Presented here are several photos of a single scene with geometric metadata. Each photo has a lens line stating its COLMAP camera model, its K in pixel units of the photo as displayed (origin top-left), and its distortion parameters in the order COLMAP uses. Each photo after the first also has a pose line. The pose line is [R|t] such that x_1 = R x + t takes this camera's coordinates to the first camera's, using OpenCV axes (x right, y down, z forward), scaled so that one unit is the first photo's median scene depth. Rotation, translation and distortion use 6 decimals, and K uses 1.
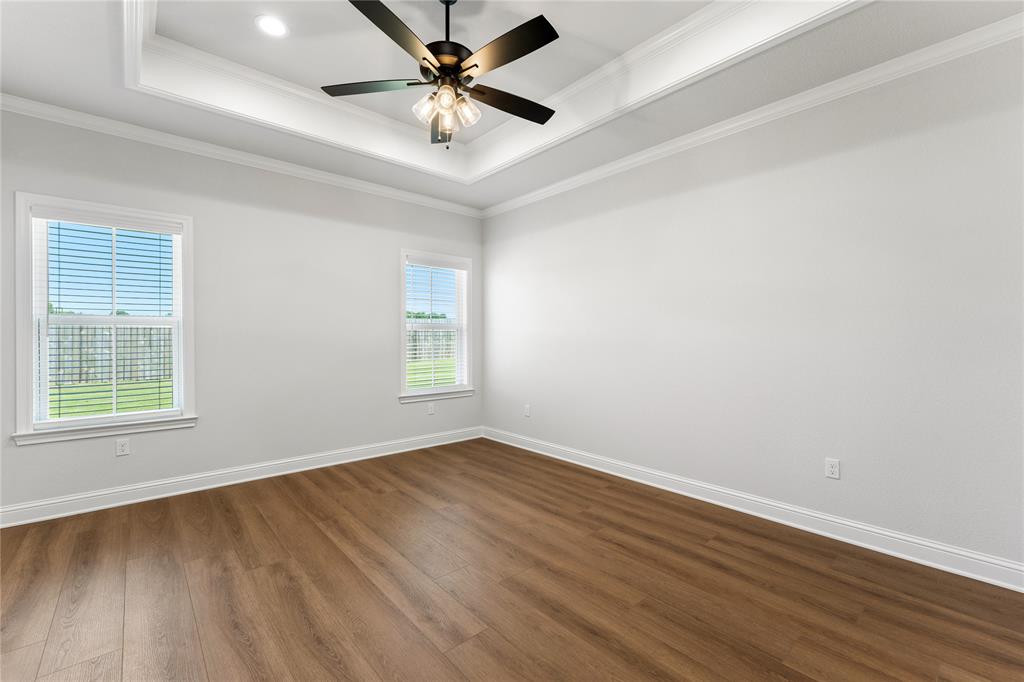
lens RADIAL K [[426.8, 0, 511.6], [0, 426.8, 338.5], [0, 0, 1]] dist [0.000364, -0.000041]
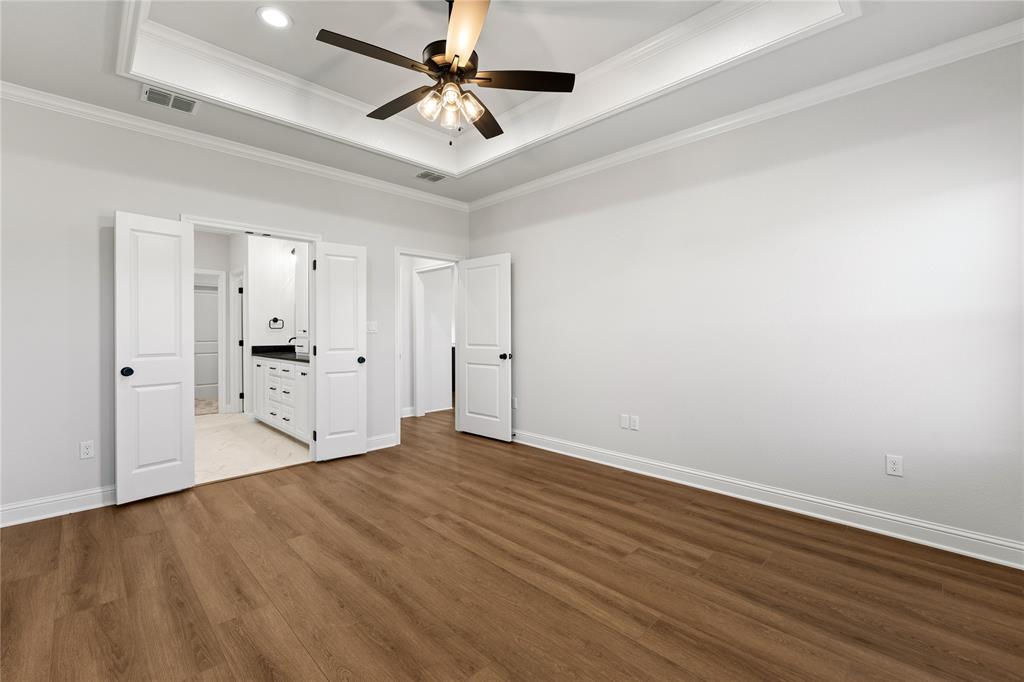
lens RADIAL K [[436.0, 0, 510.8], [0, 436.0, 331.4], [0, 0, 1]] dist [-0.000384, -0.000065]
pose [[-0.998036, 0.003110, -0.062558, -0.218151], [0.002888, 0.999989, 0.003636, -0.004300], [0.062569, 0.003449, -0.998035, 1.961621]]
